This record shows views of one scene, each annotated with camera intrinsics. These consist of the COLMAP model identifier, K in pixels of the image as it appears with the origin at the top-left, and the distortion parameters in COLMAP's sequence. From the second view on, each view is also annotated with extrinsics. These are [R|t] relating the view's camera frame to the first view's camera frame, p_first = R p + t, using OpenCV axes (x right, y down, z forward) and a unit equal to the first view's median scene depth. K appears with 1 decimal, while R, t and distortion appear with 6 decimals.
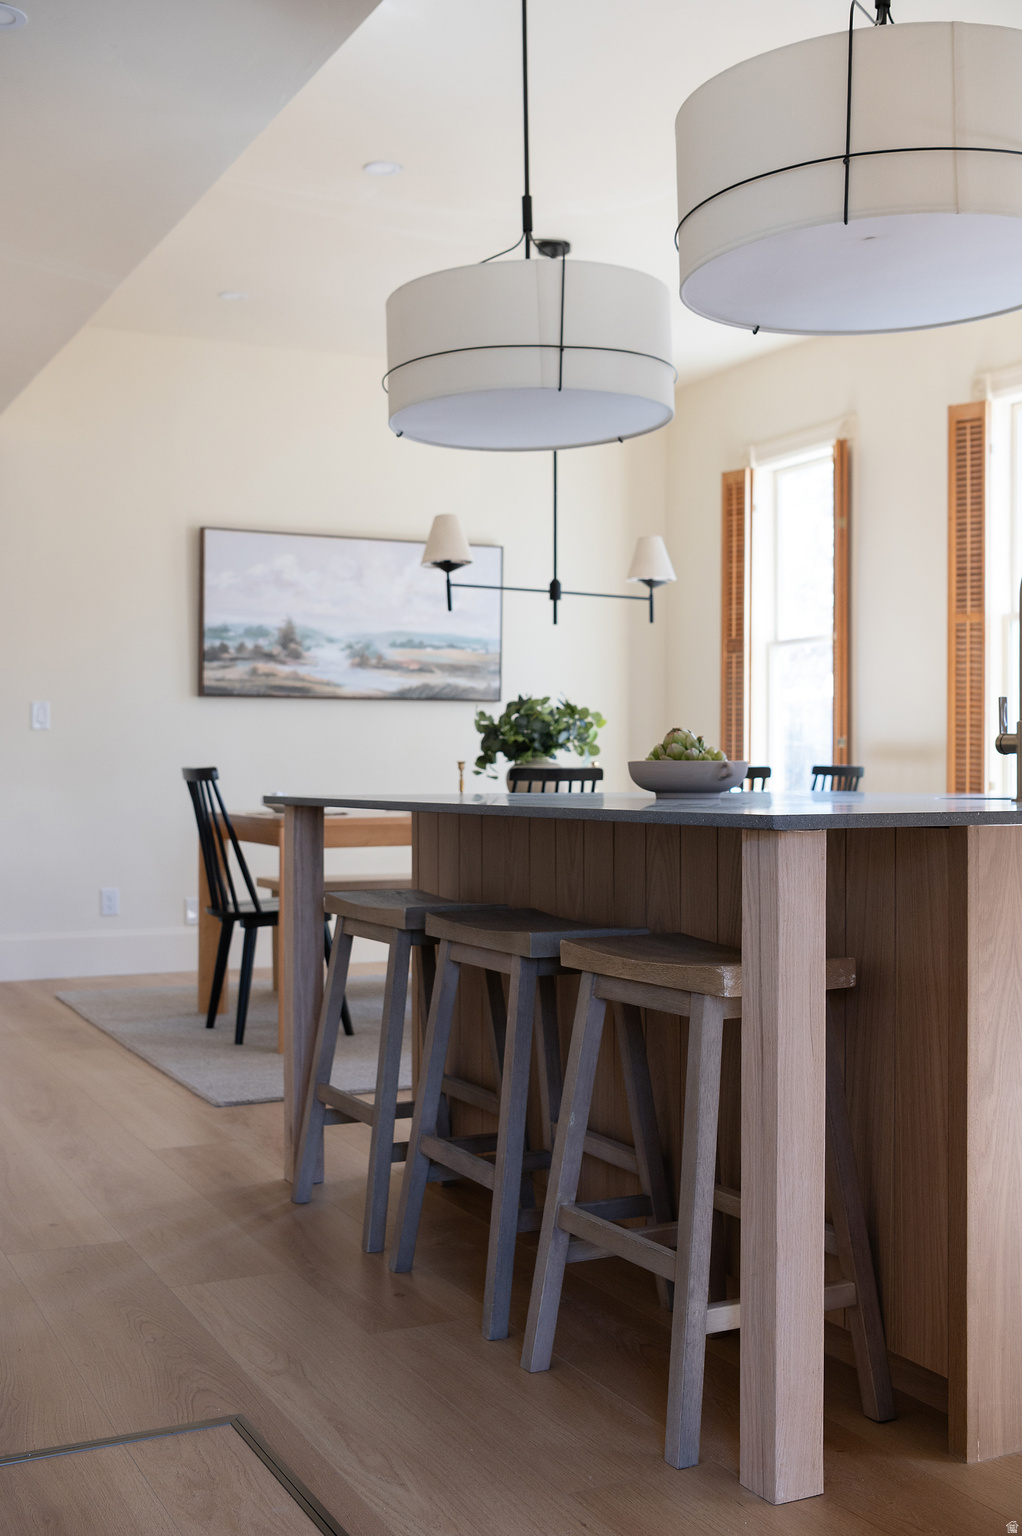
lens RADIAL K [[1689.4, 0, 511.7], [0, 1689.4, 769.3], [0, 0, 1]] dist [0.017321, 0.000000]
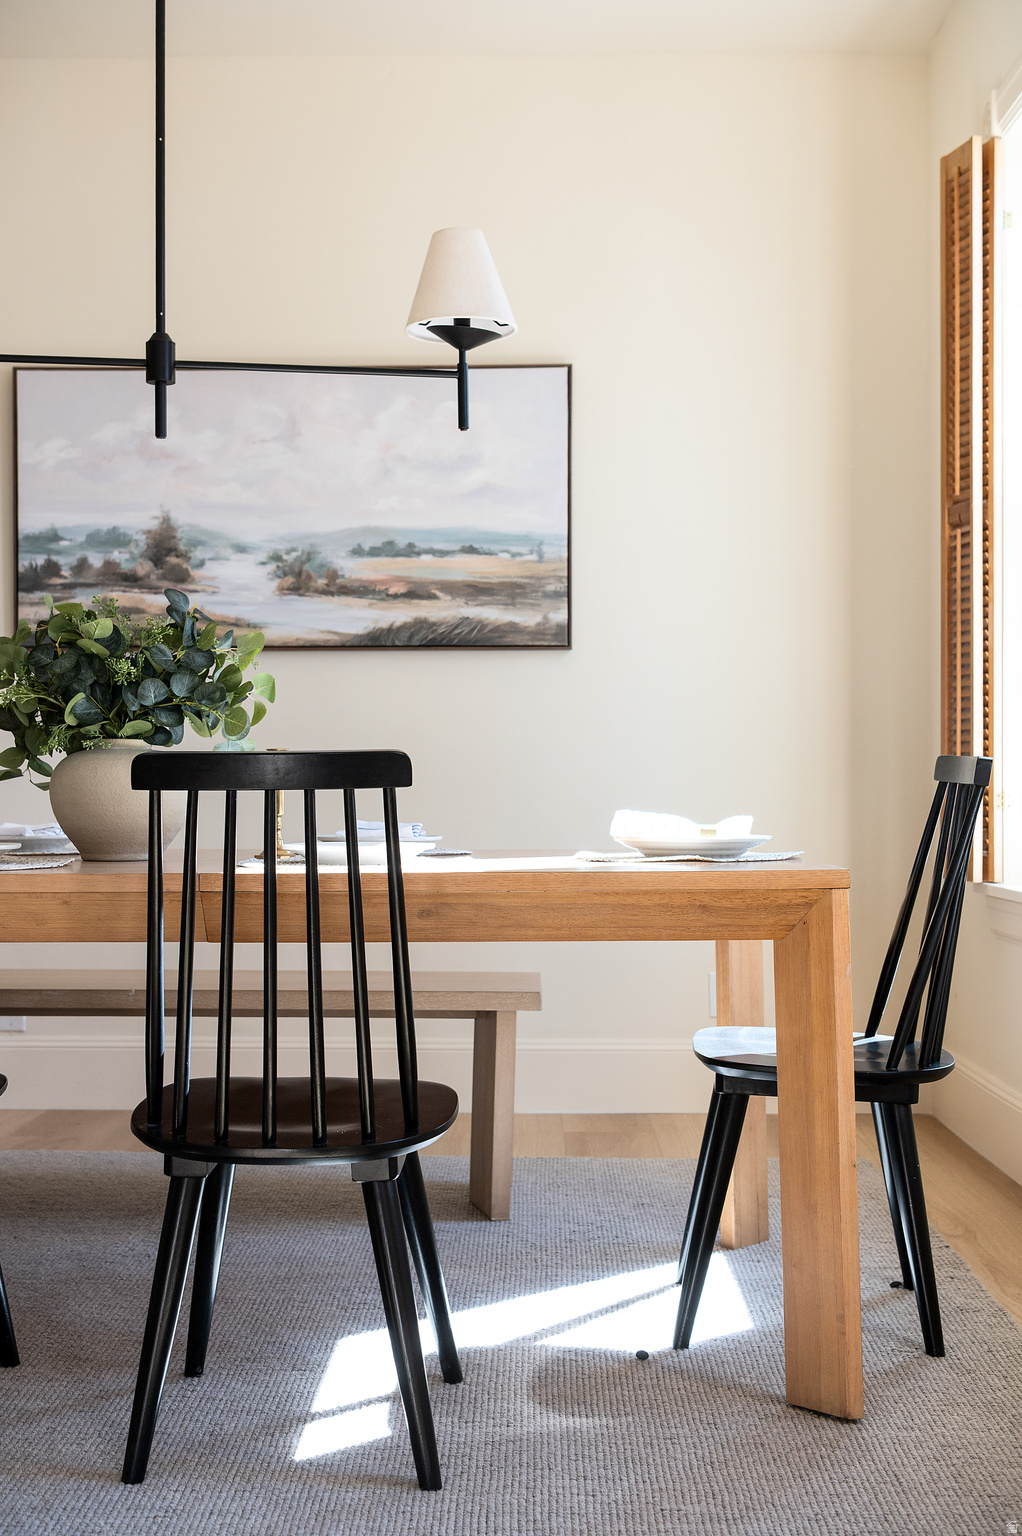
lens RADIAL K [[1766.6, 0, 510.3], [0, 1766.6, 765.5], [0, 0, 1]] dist [-0.003371, 0.000000]
pose [[0.899354, -0.004206, -0.437201, 0.237331], [0.002903, 0.999989, -0.003648, 0.000233], [0.437211, 0.002012, 0.899357, 0.496077]]
